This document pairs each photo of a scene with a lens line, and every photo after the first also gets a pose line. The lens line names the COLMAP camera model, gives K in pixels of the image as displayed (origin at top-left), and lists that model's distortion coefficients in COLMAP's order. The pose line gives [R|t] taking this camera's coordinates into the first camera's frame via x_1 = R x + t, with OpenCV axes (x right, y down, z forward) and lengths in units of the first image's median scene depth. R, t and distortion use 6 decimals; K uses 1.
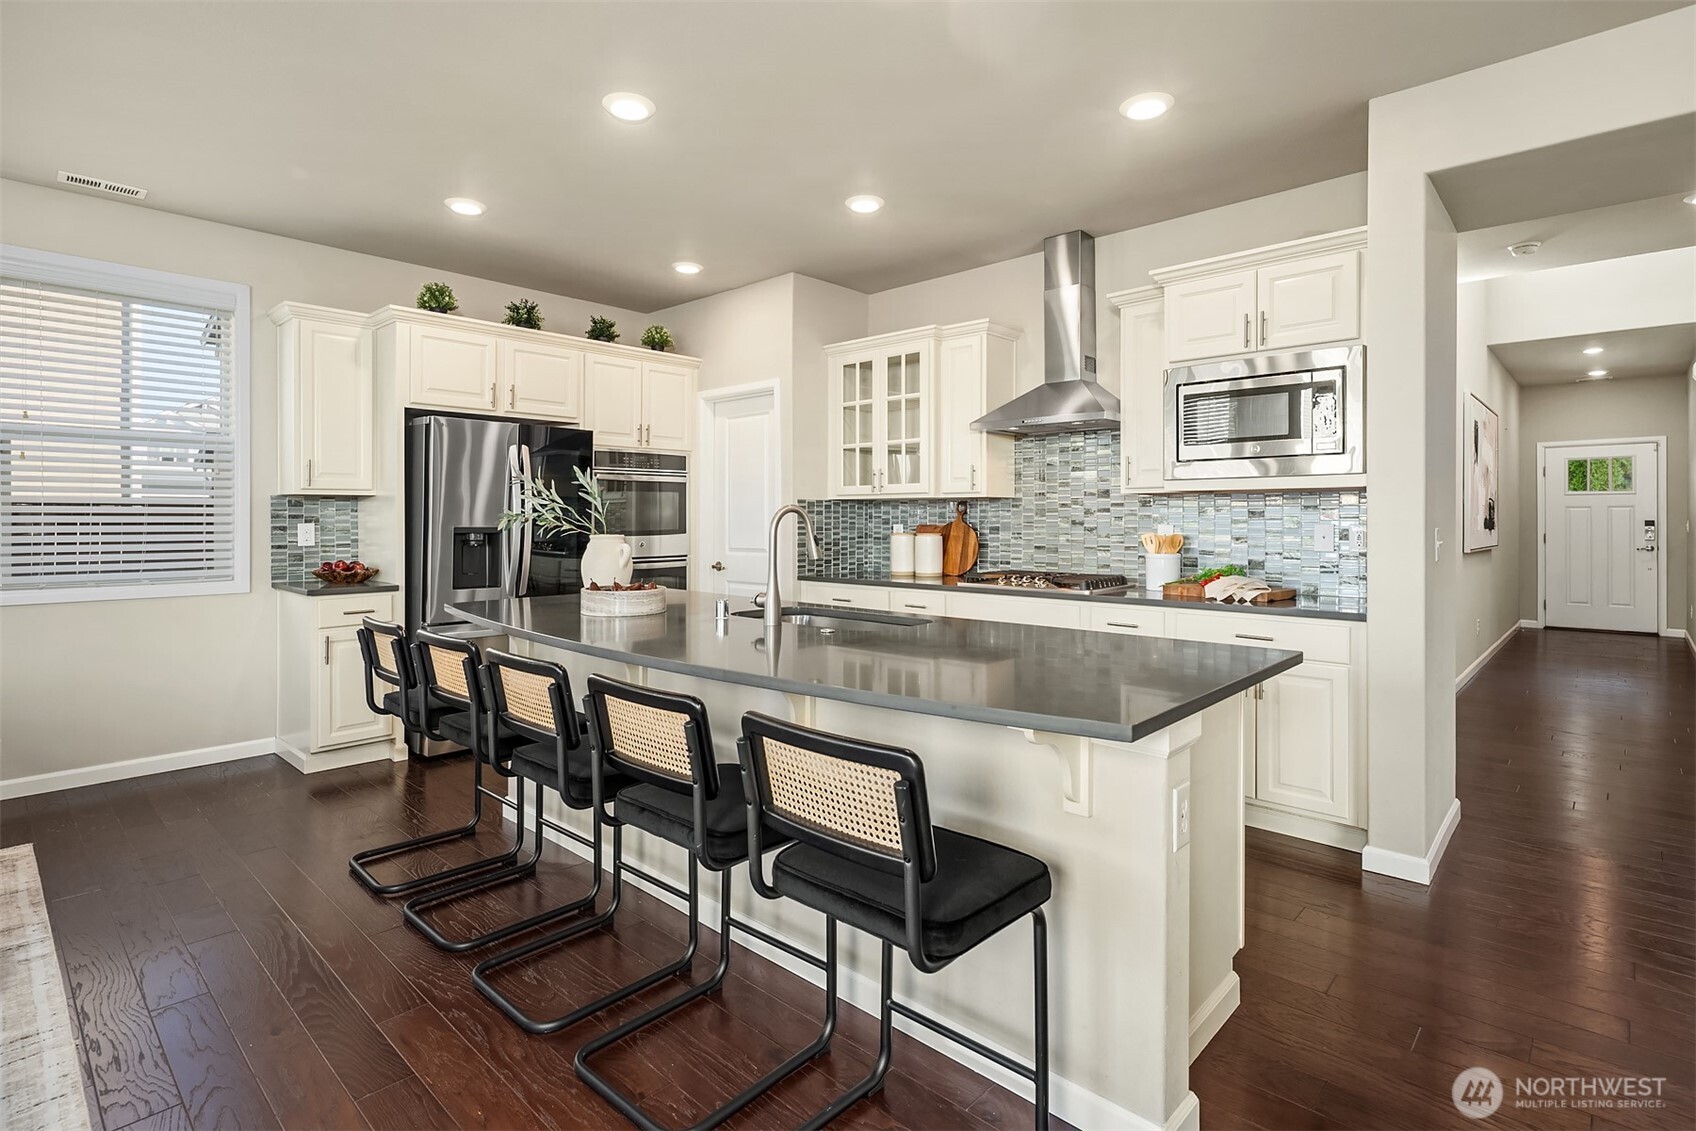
lens RADIAL K [[841.8, 0, 834.2], [0, 841.8, 528.1], [0, 0, 1]] dist [0.008712, -0.003340]
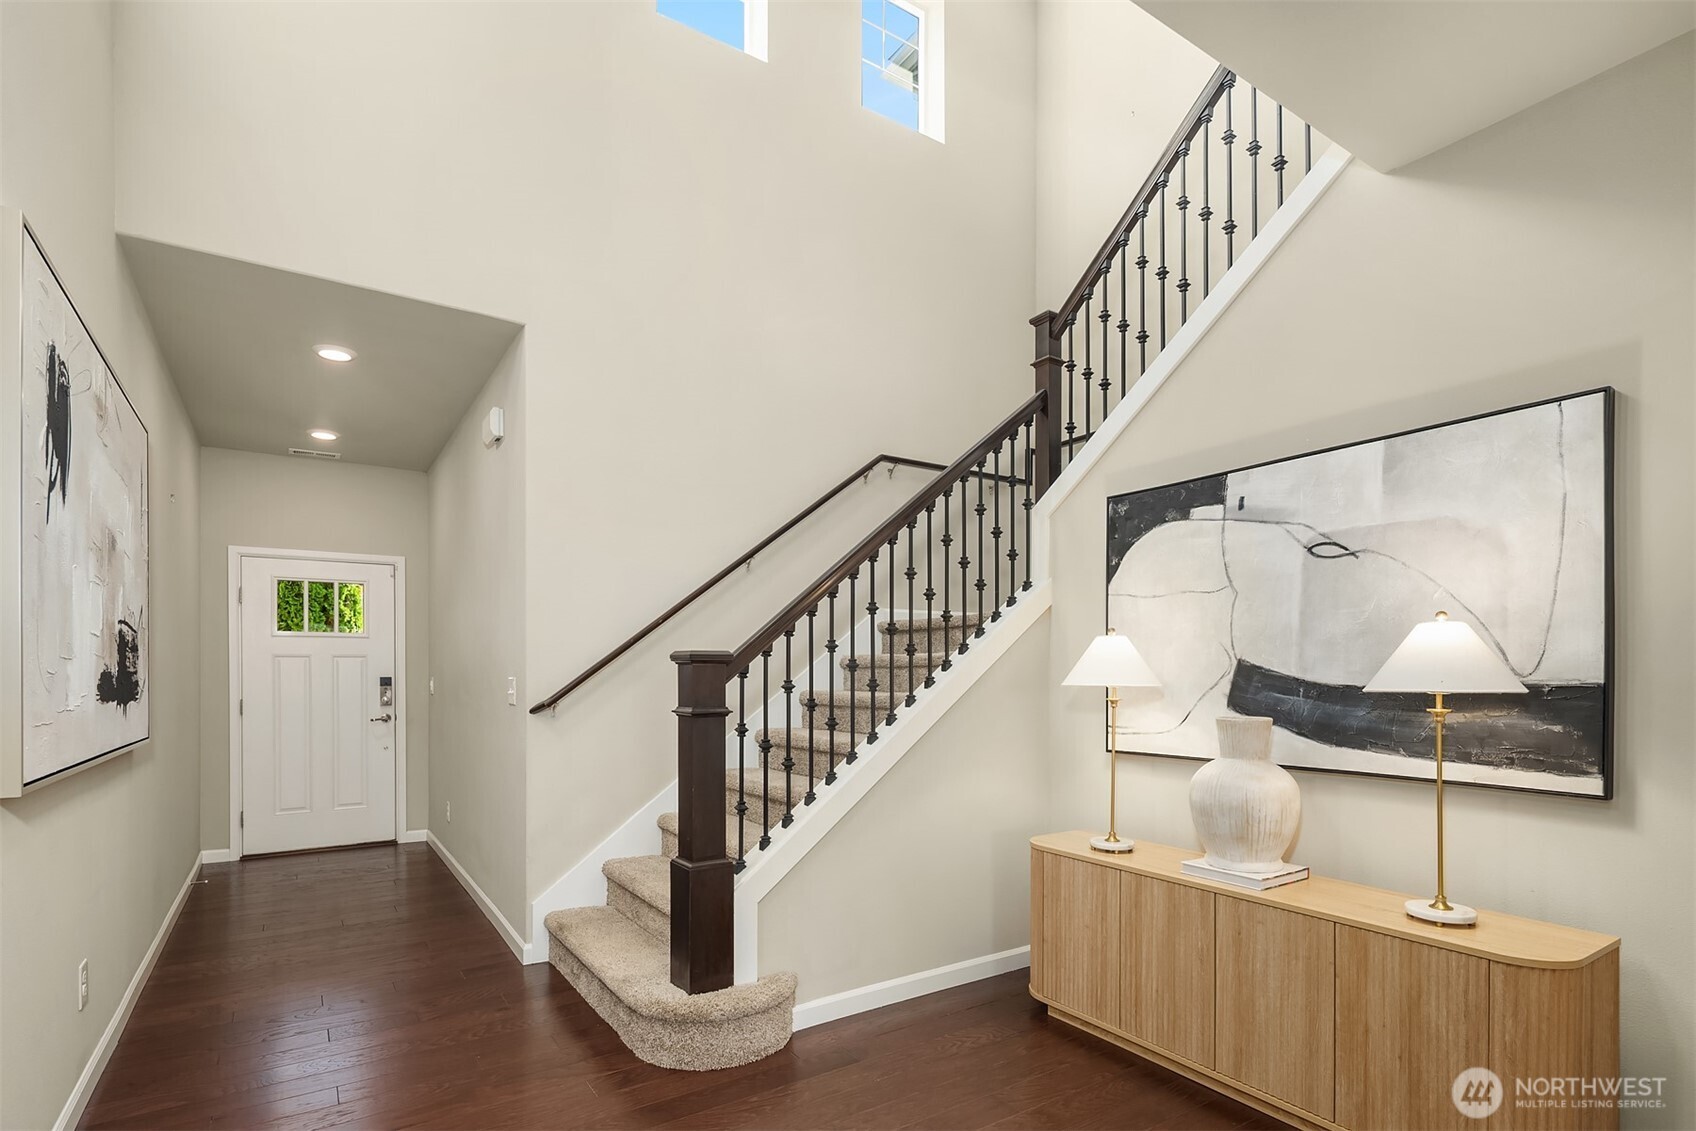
lens RADIAL K [[841.8, 0, 859.9], [0, 841.8, 677.4], [0, 0, 1]] dist [0.008712, -0.003340]
pose [[0.222842, -0.001612, 0.974853, 0.380360], [0.012339, 0.999923, -0.001167, -0.003975], [-0.974776, 0.012289, 0.222845, 0.469837]]
